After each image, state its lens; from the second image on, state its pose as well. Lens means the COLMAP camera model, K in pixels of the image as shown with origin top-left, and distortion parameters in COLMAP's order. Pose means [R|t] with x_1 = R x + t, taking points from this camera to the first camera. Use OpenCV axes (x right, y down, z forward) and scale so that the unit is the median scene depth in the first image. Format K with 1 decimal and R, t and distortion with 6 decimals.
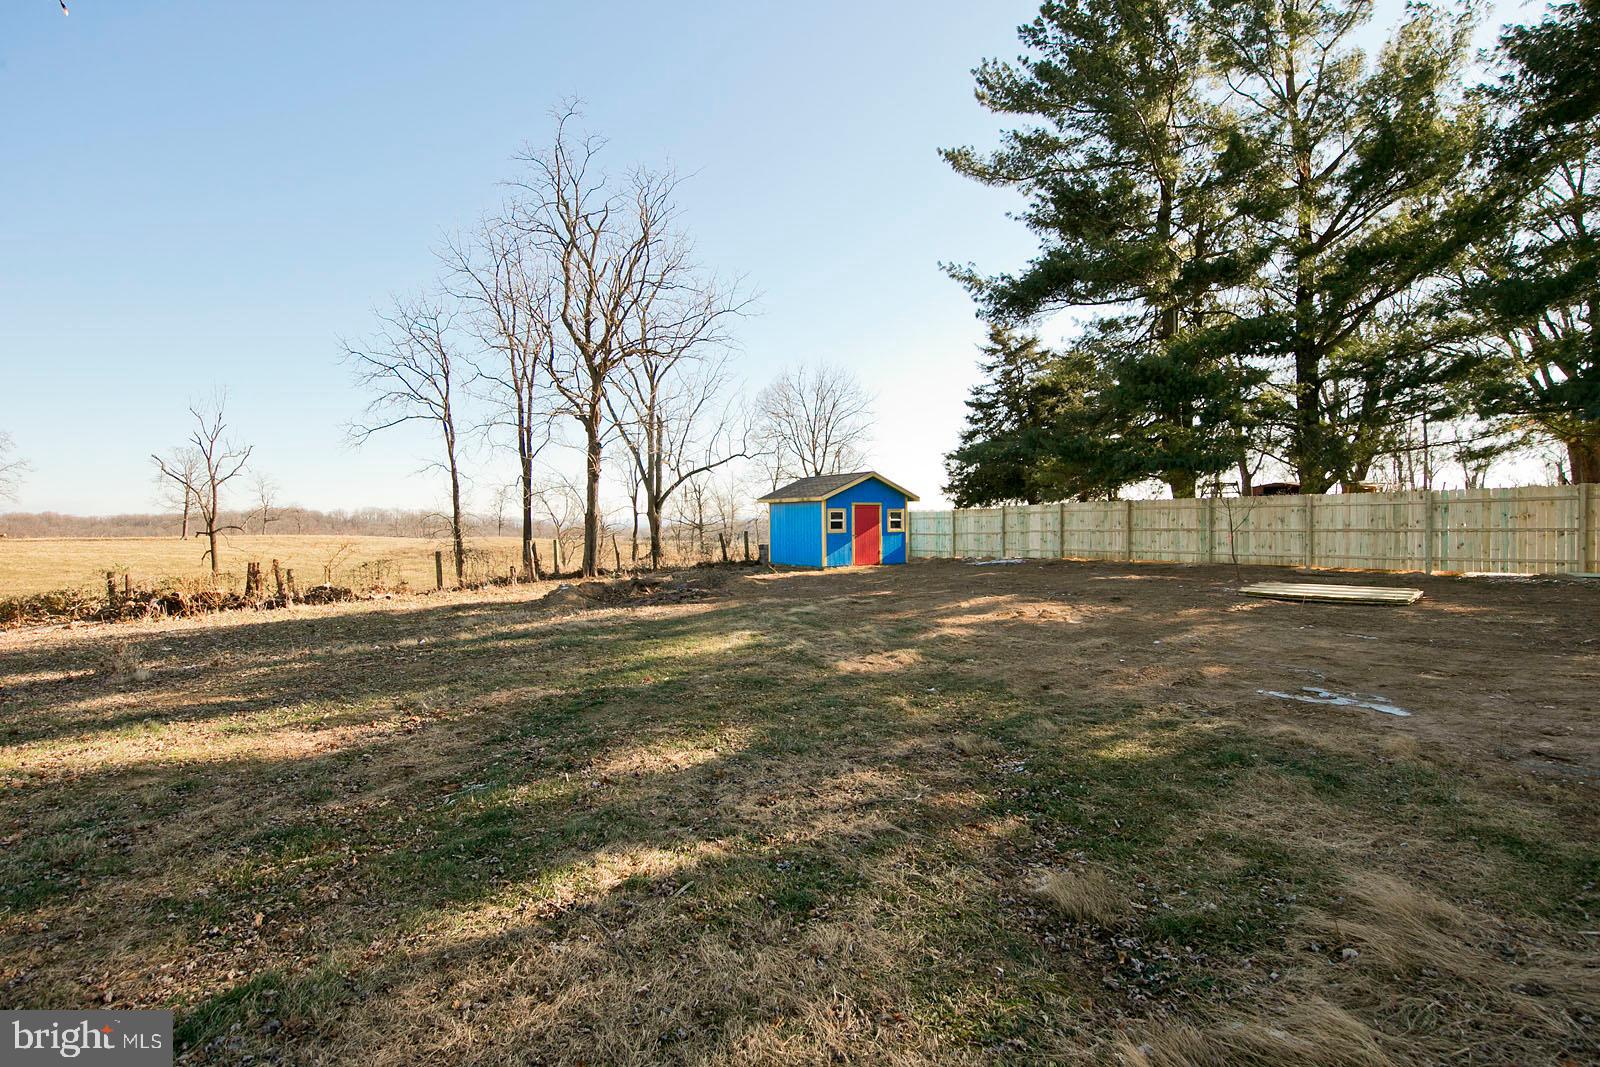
lens RADIAL K [[746.1, 0, 803.9], [0, 746.1, 534.8], [0, 0, 1]] dist [0.017609, -0.002175]
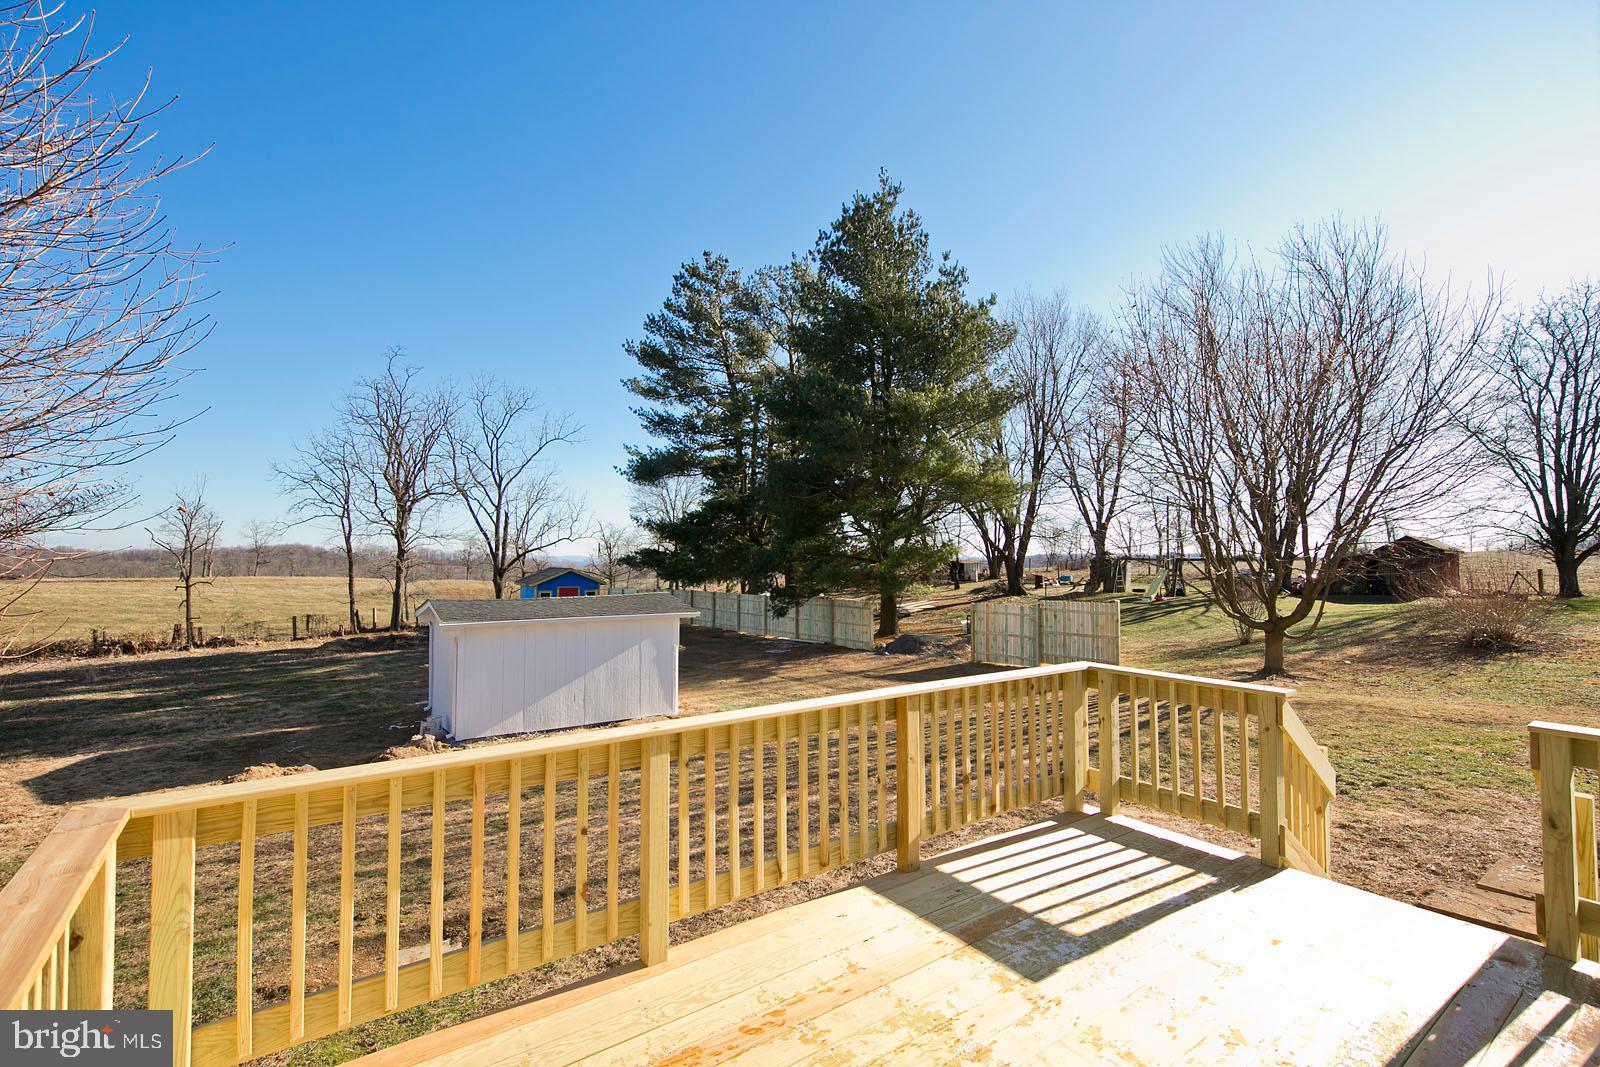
lens RADIAL K [[716.1, 0, 815.3], [0, 716.1, 538.3], [0, 0, 1]] dist [0.021095, -0.001895]
pose [[0.999802, 0.010822, 0.016687, 0.649931], [-0.010042, 0.998885, -0.046128, -0.087851], [-0.017167, 0.045951, 0.998796, -0.659673]]
